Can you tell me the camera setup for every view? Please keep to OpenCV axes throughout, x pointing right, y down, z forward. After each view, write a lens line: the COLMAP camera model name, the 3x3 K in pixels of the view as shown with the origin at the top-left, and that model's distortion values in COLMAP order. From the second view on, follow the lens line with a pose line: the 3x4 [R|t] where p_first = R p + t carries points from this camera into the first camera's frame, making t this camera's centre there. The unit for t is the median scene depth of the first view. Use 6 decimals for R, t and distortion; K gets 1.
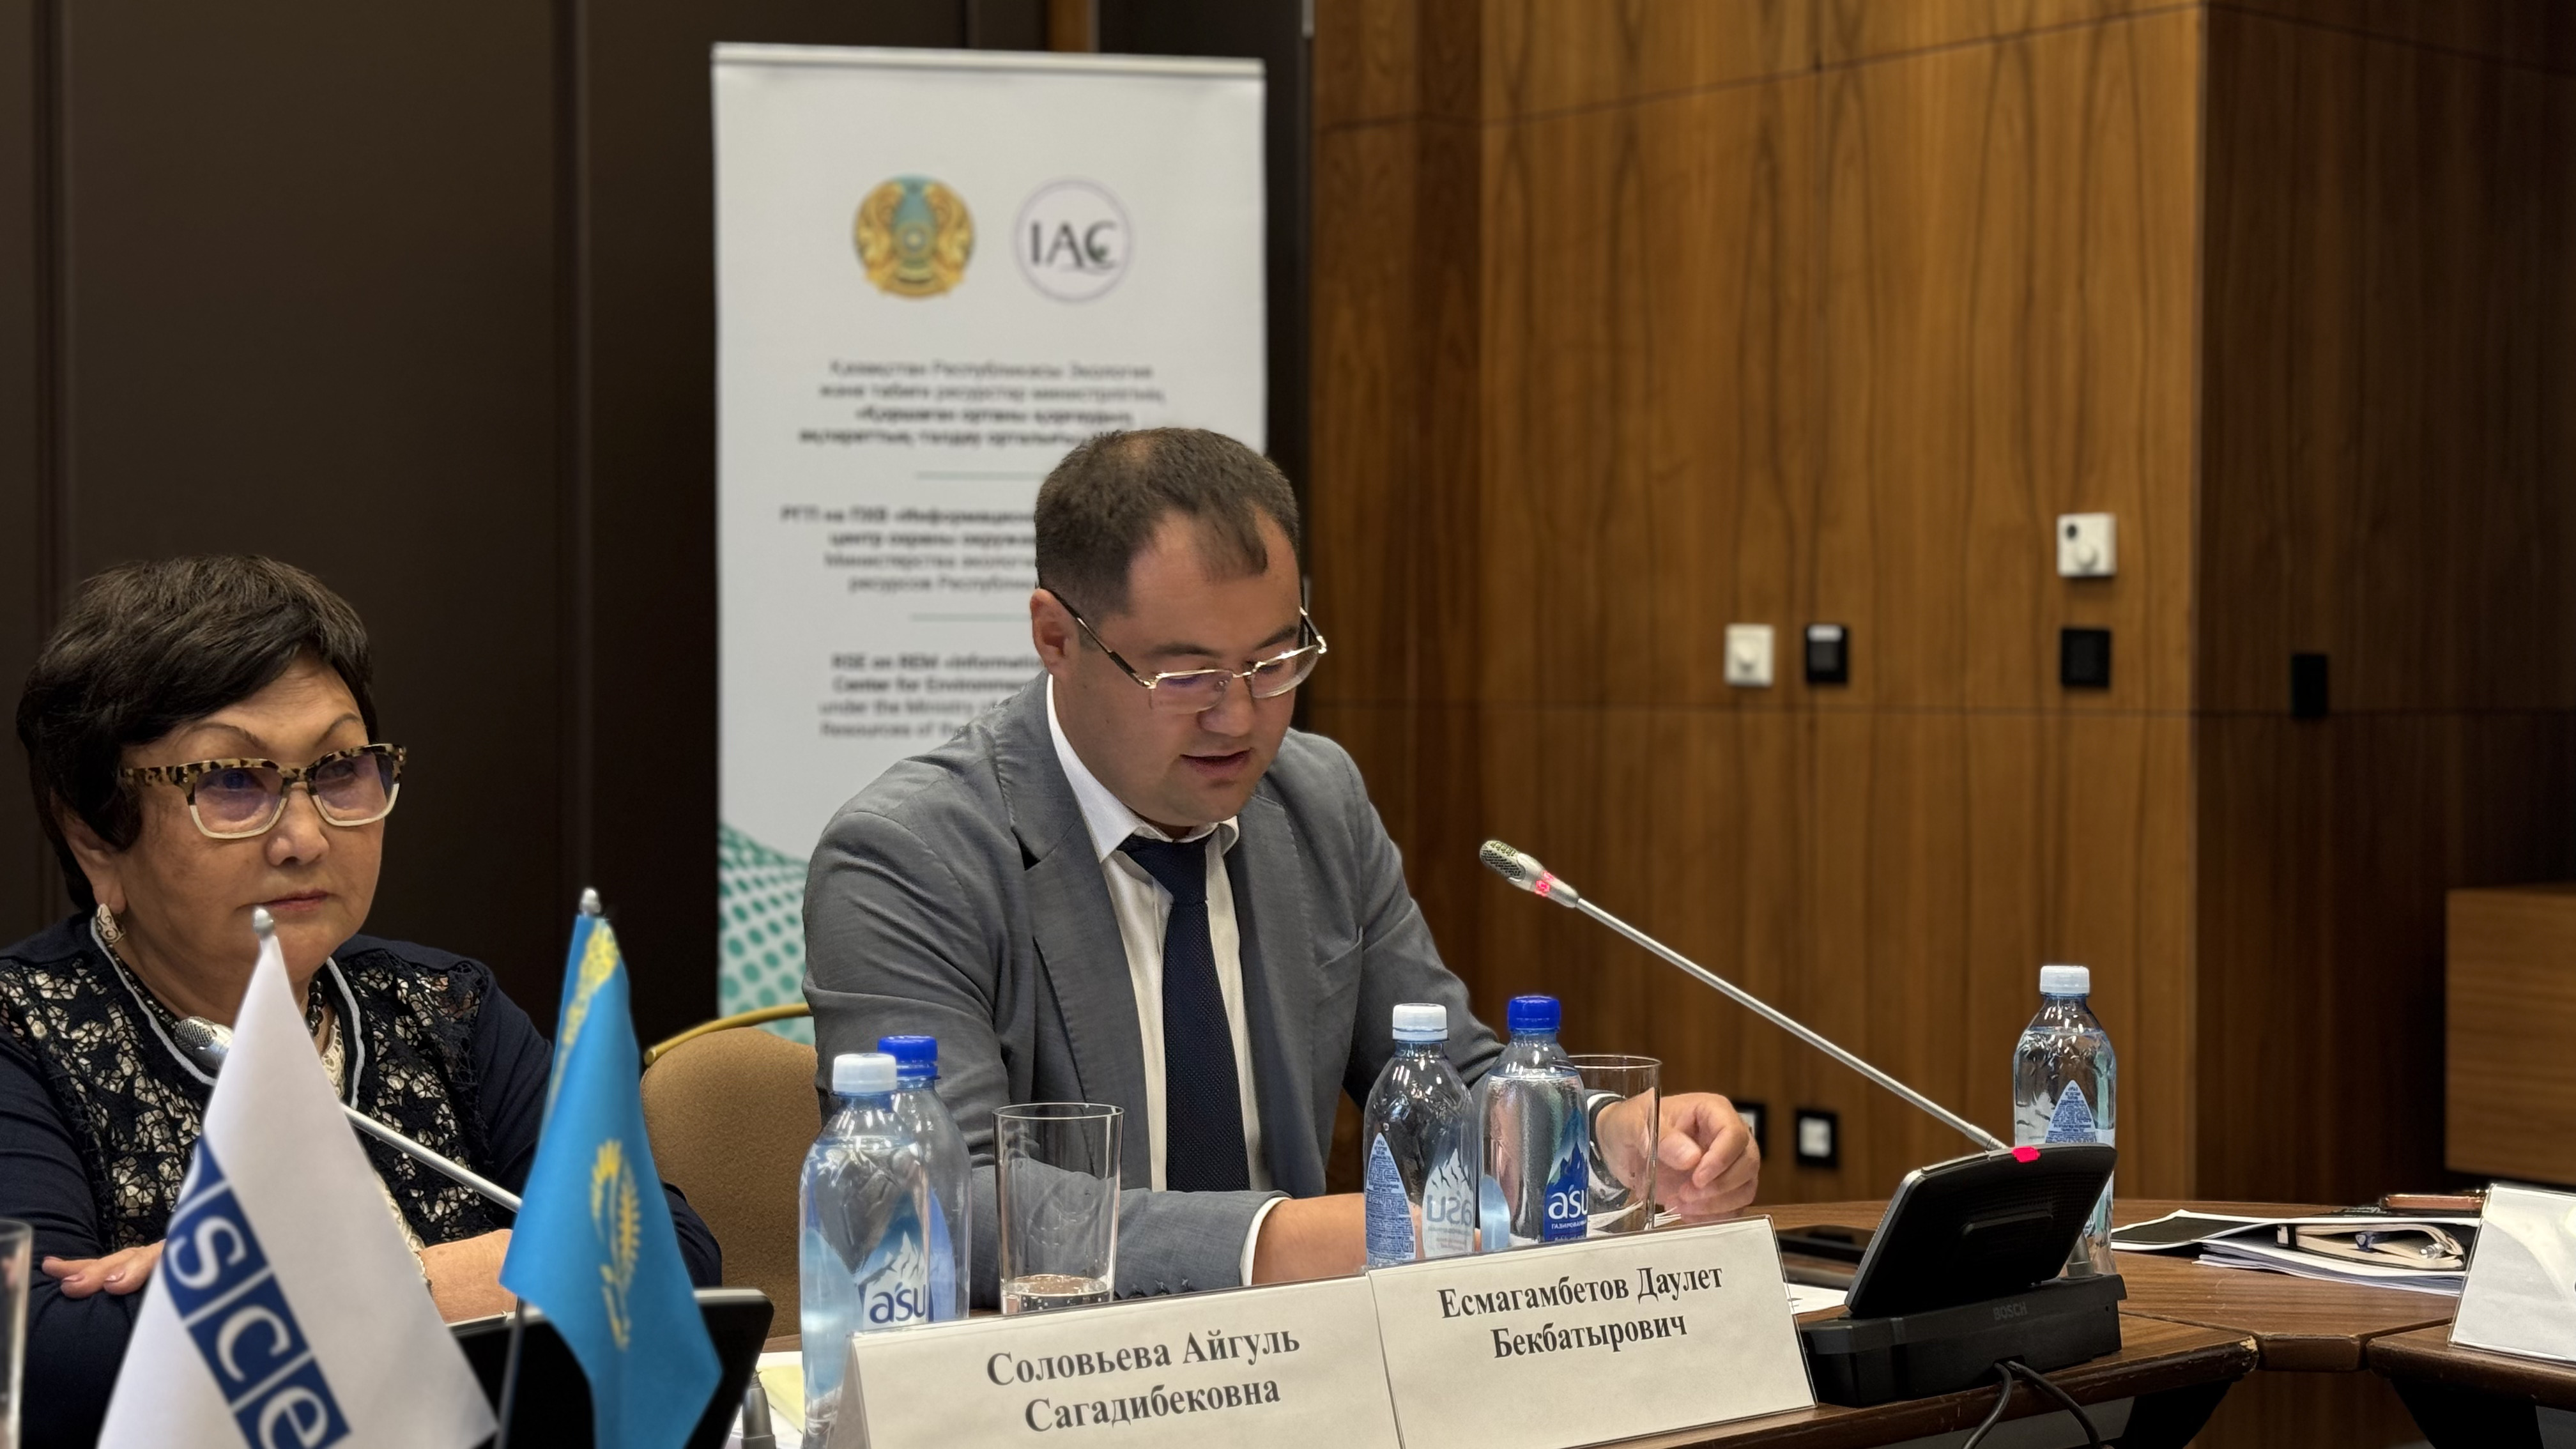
lens RADIAL K [[3609.1, 0, 1281.4], [0, 3609.1, 729.7], [0, 0, 1]] dist [0.133705, 0.000000]
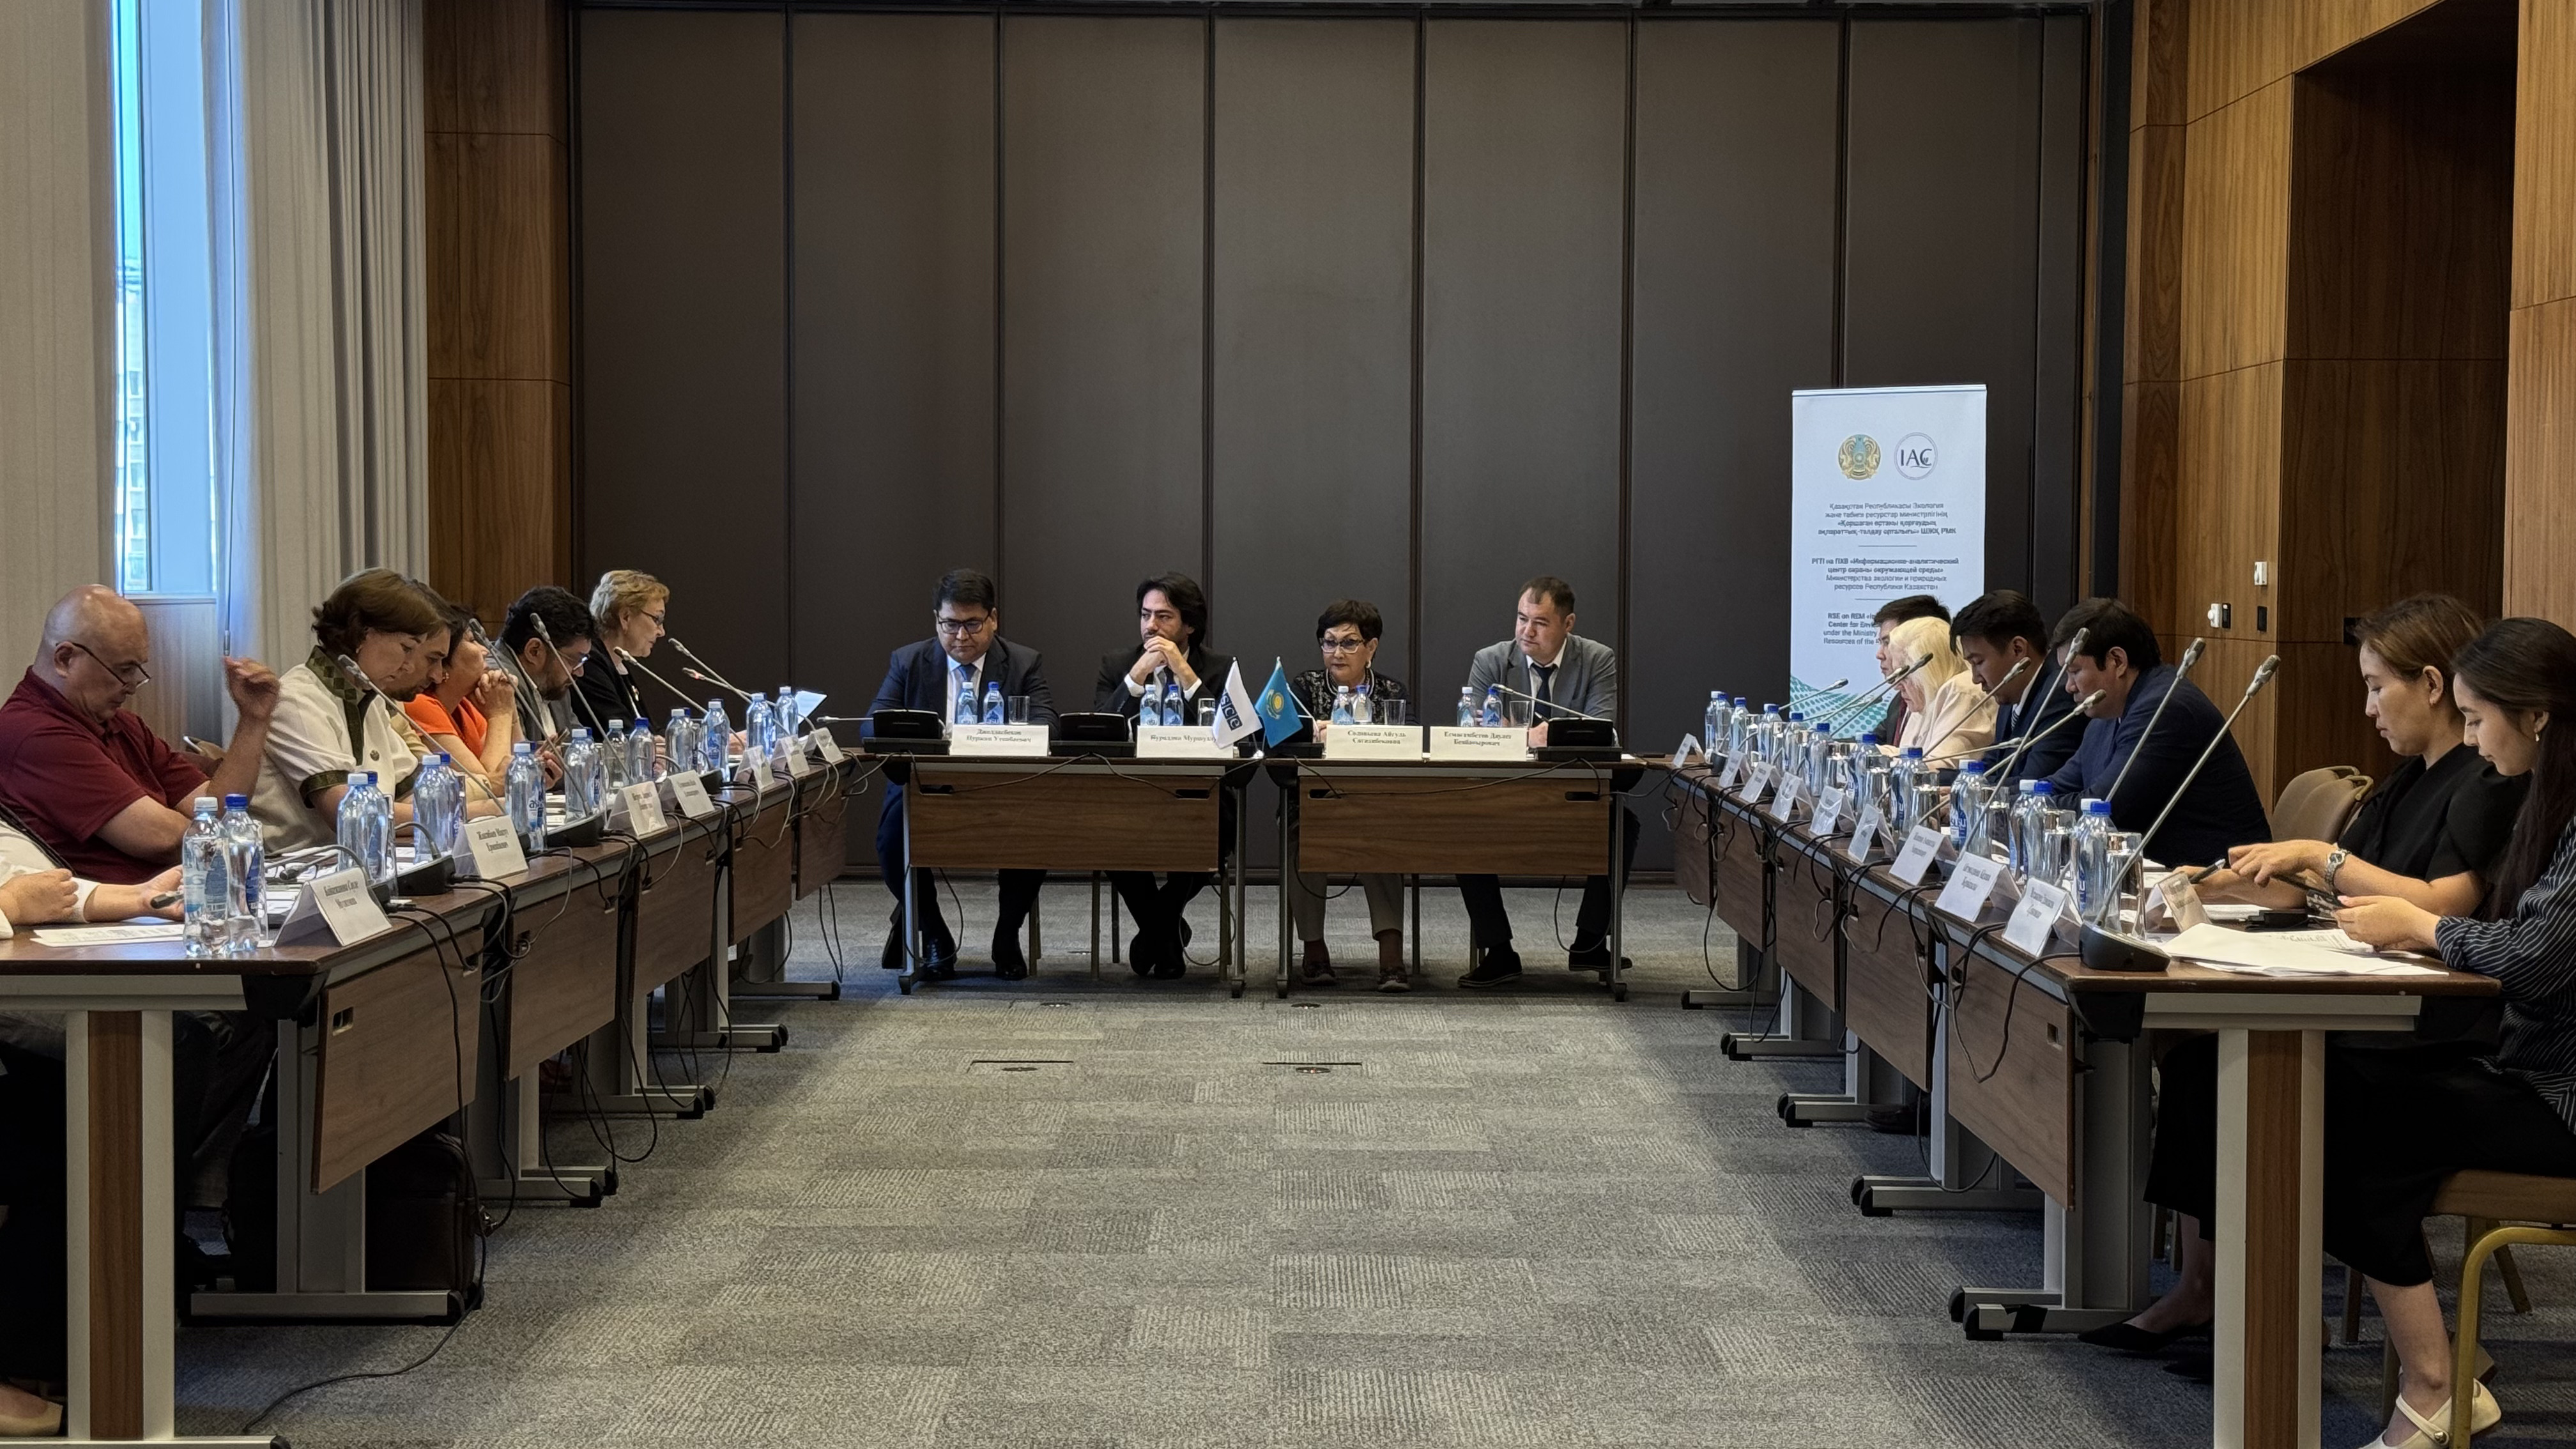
lens RADIAL K [[3609.1, 0, 1282.7], [0, 3609.1, 733.7], [0, 0, 1]] dist [0.133705, 0.000000]
pose [[0.759446, 0.031243, -0.649819, 1.318252], [-0.016234, 0.999445, 0.029079, -0.002898], [0.650367, -0.011534, 0.759532, -1.307444]]
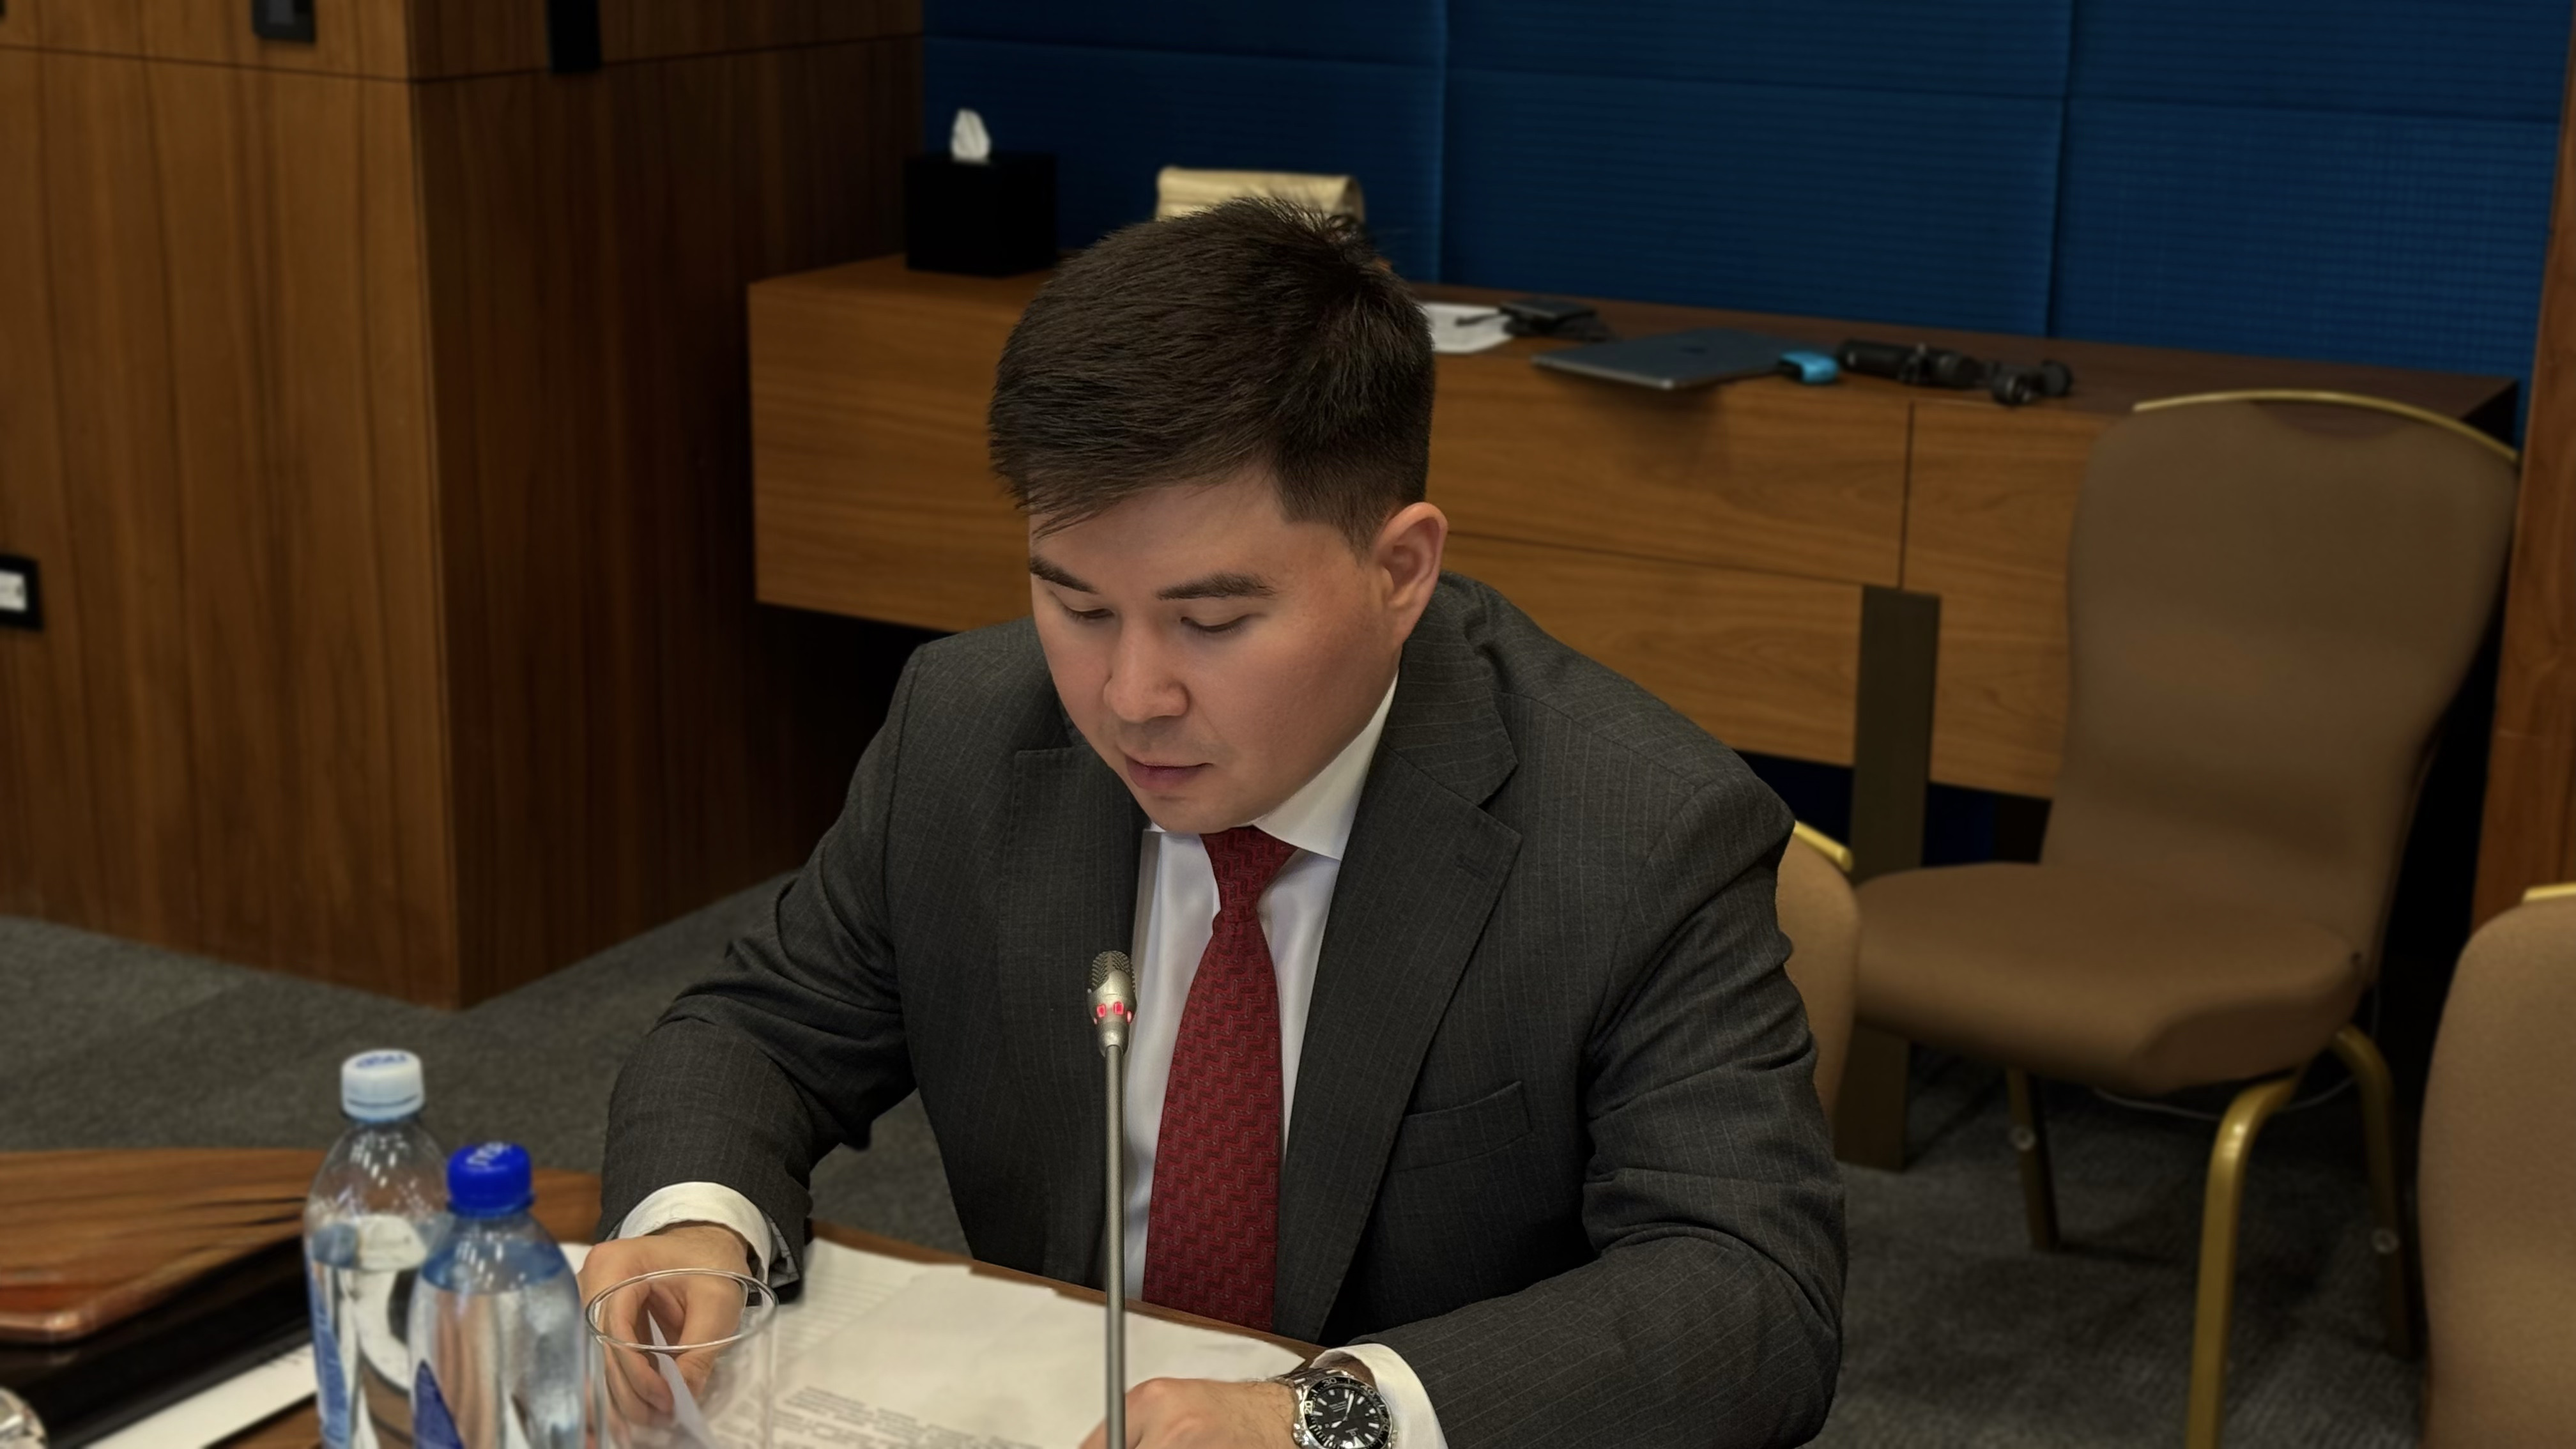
lens RADIAL K [[3609.1, 0, 1278.0], [0, 3609.1, 727.6], [0, 0, 1]] dist [0.133705, 0.000000]
pose [[0.936383, -0.078286, 0.342137, 0.138932], [-0.004934, 0.971774, 0.235861, -0.053900], [-0.350944, -0.222544, 0.909567, 0.173645]]
